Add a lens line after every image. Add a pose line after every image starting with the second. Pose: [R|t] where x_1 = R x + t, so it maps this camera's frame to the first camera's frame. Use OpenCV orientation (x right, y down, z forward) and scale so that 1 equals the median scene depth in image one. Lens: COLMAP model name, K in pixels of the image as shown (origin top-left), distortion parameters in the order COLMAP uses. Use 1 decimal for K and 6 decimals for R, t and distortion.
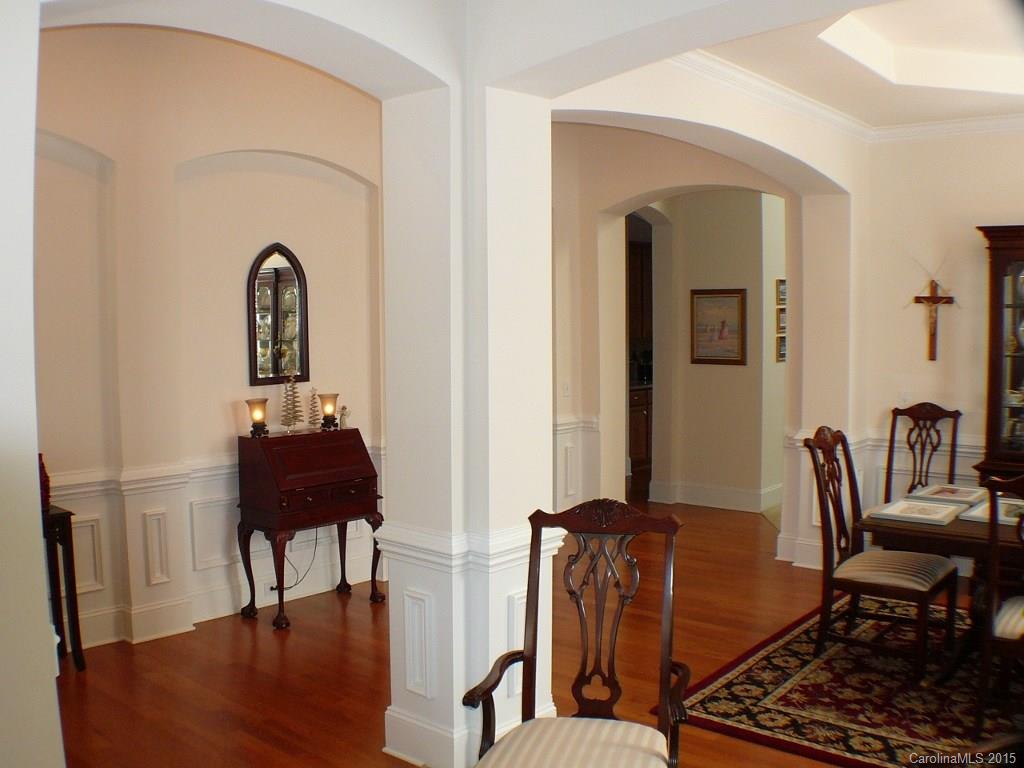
lens RADIAL K [[977.9, 0, 503.9], [0, 977.9, 385.1], [0, 0, 1]] dist [-0.214678, 0.000000]
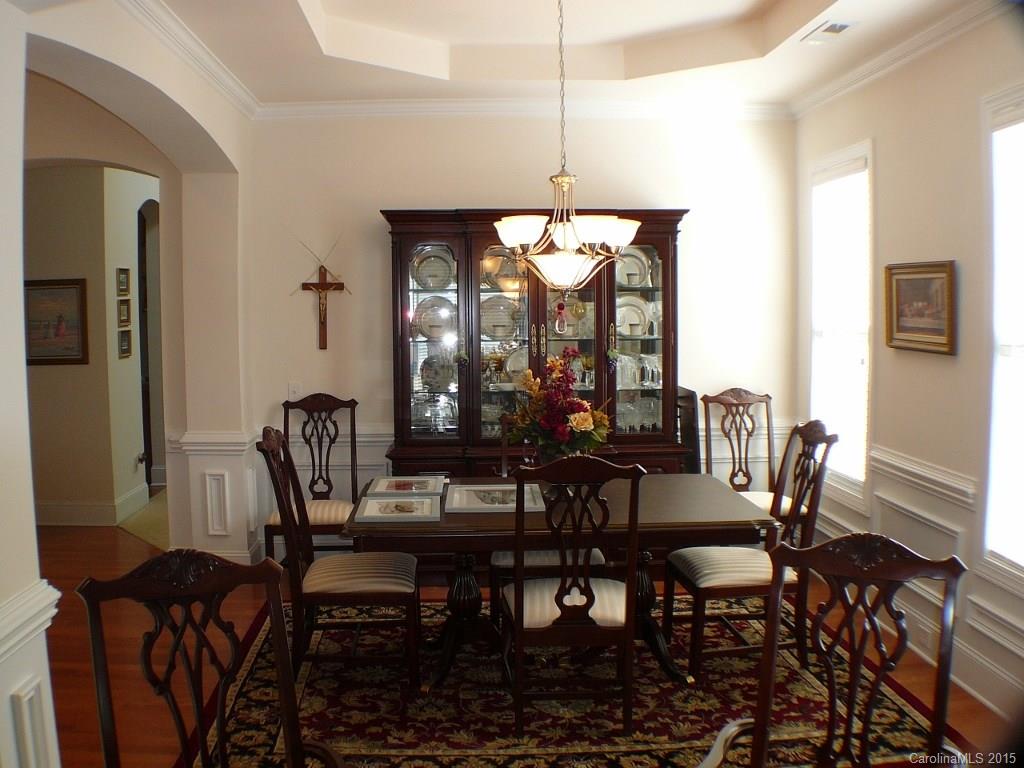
lens RADIAL K [[977.9, 0, 512.8], [0, 977.9, 377.0], [0, 0, 1]] dist [-0.214678, 0.000000]
pose [[0.711163, -0.048078, 0.701381, -0.104860], [0.050926, 0.998561, 0.016813, -0.004695], [-0.701180, 0.023761, 0.712588, 0.153132]]
